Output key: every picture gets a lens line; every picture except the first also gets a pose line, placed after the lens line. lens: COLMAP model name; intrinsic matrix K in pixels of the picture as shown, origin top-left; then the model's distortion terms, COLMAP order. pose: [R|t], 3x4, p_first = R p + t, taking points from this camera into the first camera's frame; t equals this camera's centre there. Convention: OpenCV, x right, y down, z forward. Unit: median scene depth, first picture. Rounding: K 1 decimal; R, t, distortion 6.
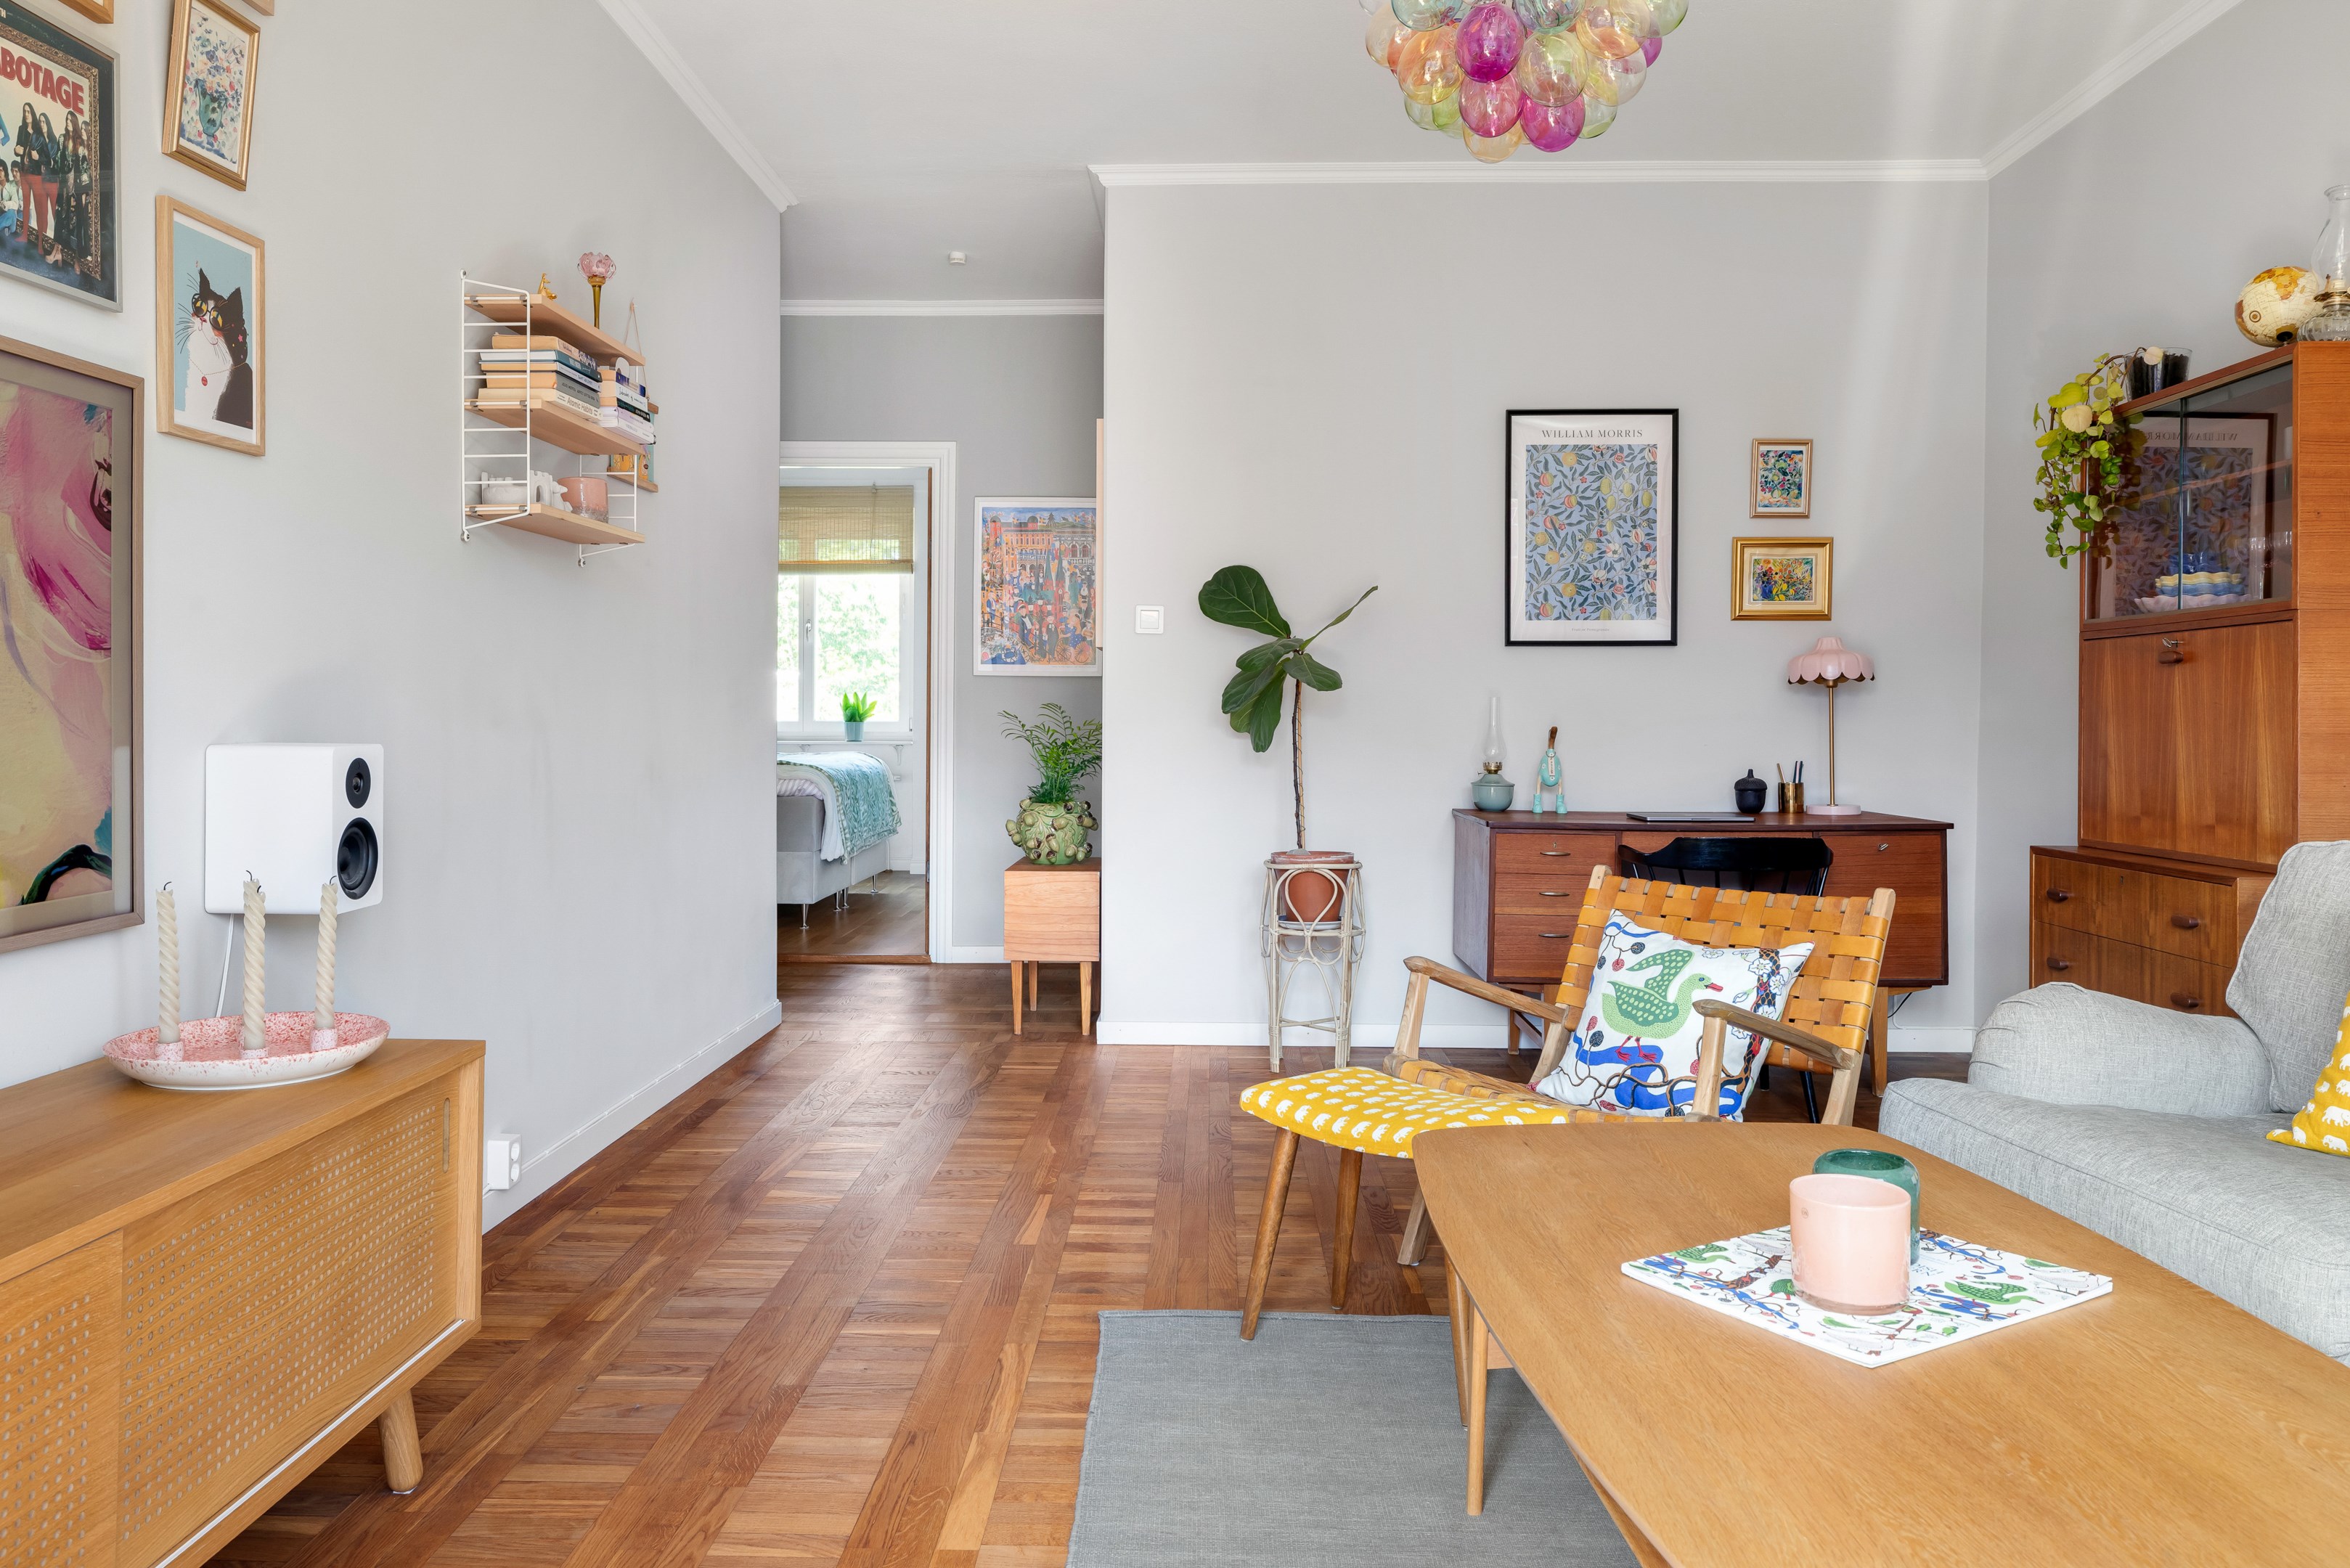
lens RADIAL K [[1602.2, 0, 1194.9], [0, 1602.2, 715.5], [0, 0, 1]] dist [0.003624, -0.003710]
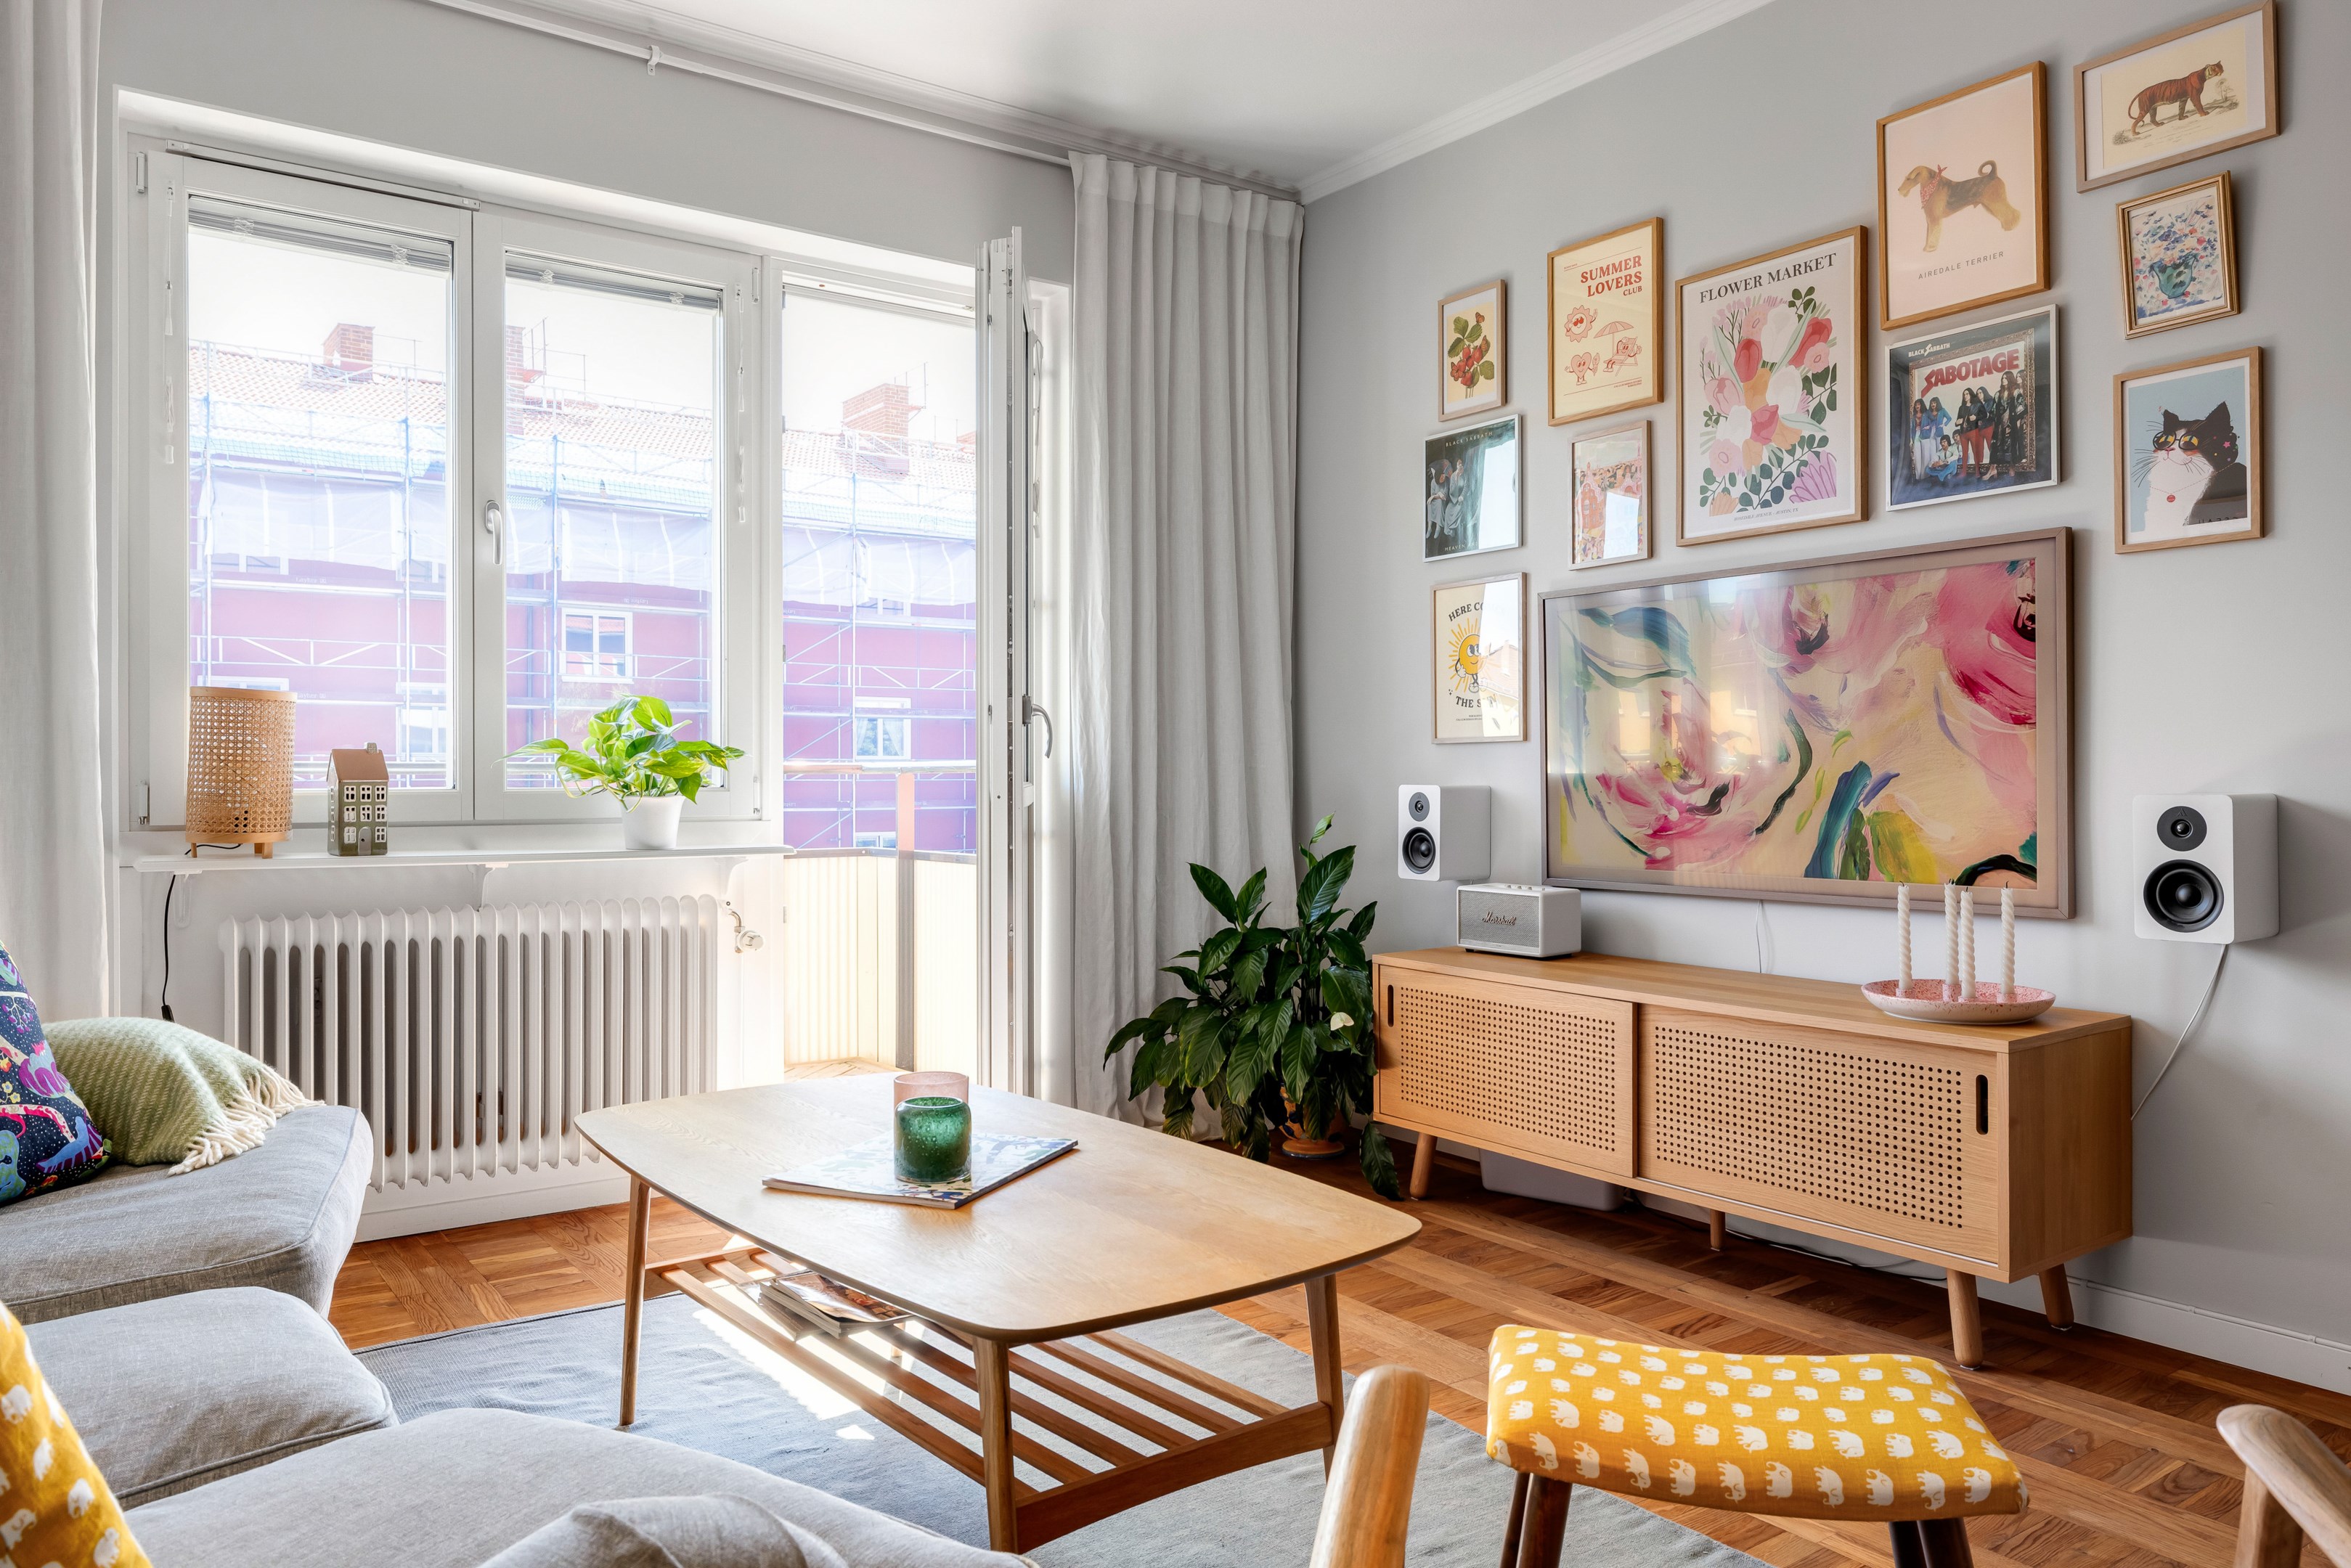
lens RADIAL K [[1602.8, 0, 1147.1], [0, 1602.8, 779.8], [0, 0, 1]] dist [0.003624, -0.003710]
pose [[-0.804756, -0.002551, -0.593600, 0.854005], [-0.005153, 0.999983, 0.002689, 0.010308], [0.593583, 0.005223, -0.804756, 1.737139]]
